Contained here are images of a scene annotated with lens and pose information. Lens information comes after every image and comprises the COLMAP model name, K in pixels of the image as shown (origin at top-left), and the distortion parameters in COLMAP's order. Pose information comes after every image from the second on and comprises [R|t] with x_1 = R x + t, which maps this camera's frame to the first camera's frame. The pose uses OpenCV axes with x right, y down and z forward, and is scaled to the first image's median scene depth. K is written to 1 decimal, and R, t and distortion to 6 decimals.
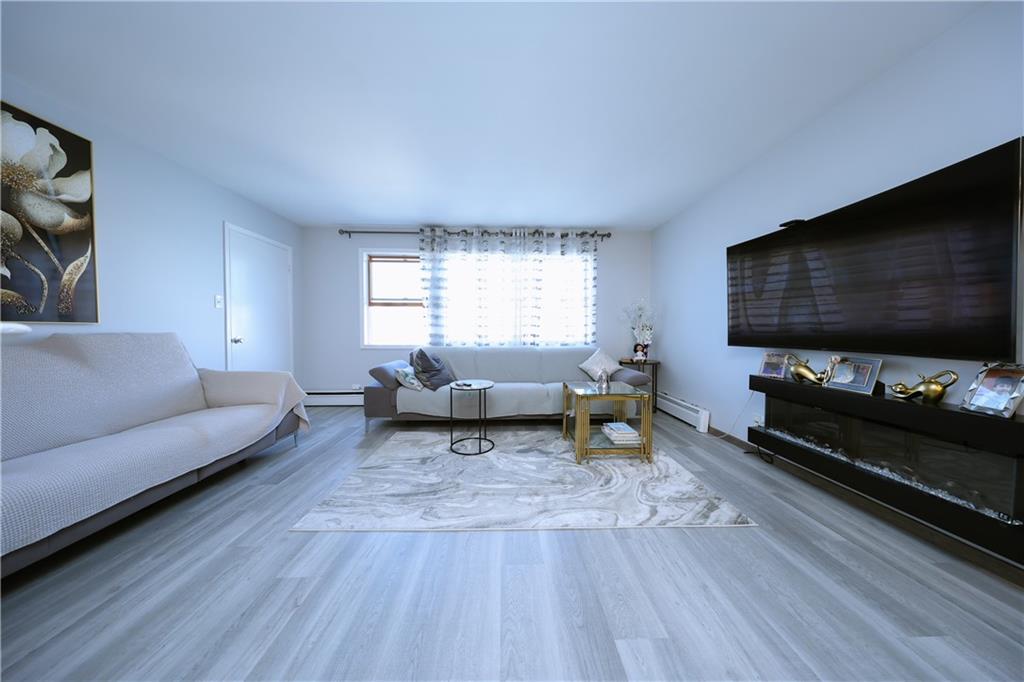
lens RADIAL K [[302.6, 0, 513.6], [0, 302.6, 339.5], [0, 0, 1]] dist [-0.000750, -0.000113]
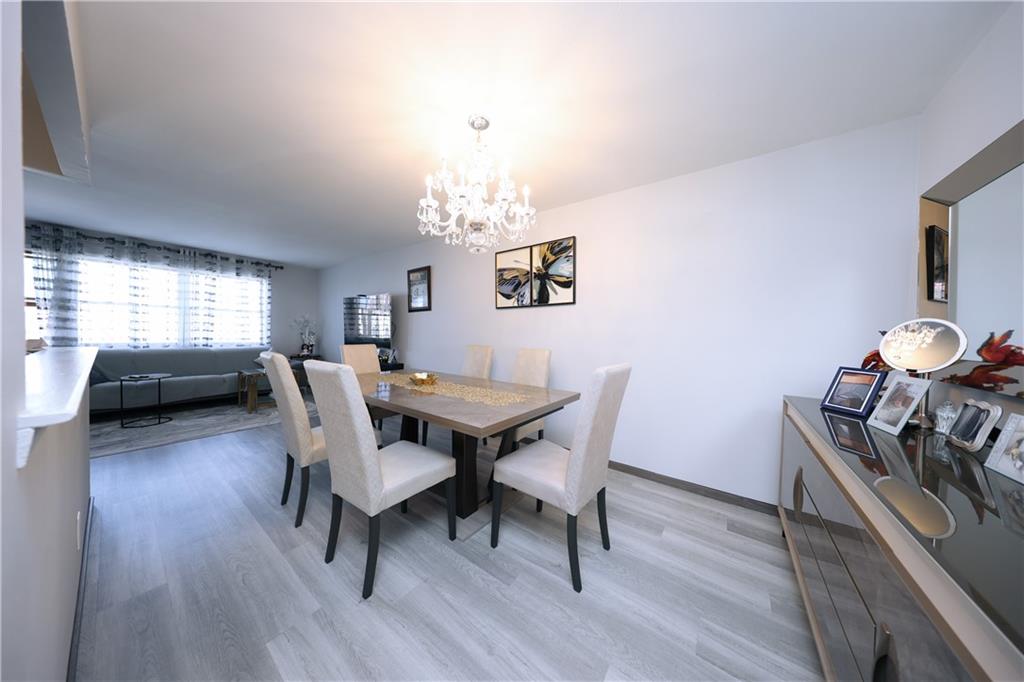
lens RADIAL K [[295.4, 0, 512.0], [0, 295.4, 341.0], [0, 0, 1]] dist [-0.000584, -0.000113]
pose [[0.622261, -0.006150, 0.782786, -0.101061], [-0.003107, 0.999942, 0.010326, -0.019723], [-0.782804, -0.008857, 0.622205, -0.724673]]
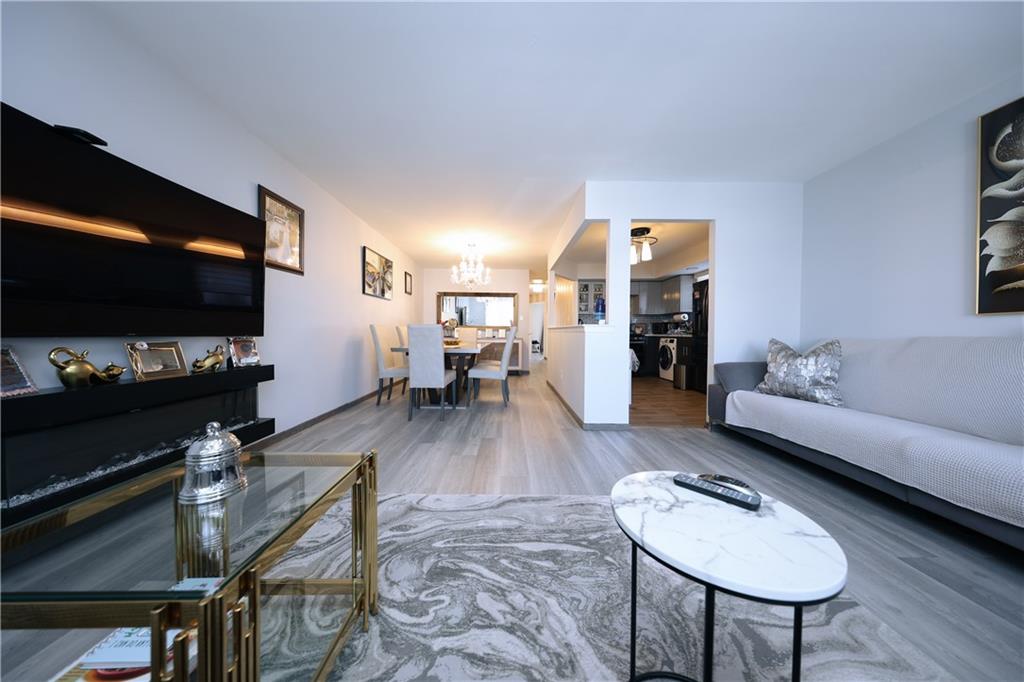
lens RADIAL K [[295.4, 0, 512.0], [0, 295.4, 341.0], [0, 0, 1]] dist [-0.000584, -0.000113]
pose [[-0.999848, -0.009752, 0.014470, 0.009993], [-0.009074, 0.998890, 0.046213, 0.002748], [-0.014905, 0.046074, -0.998827, 0.822461]]
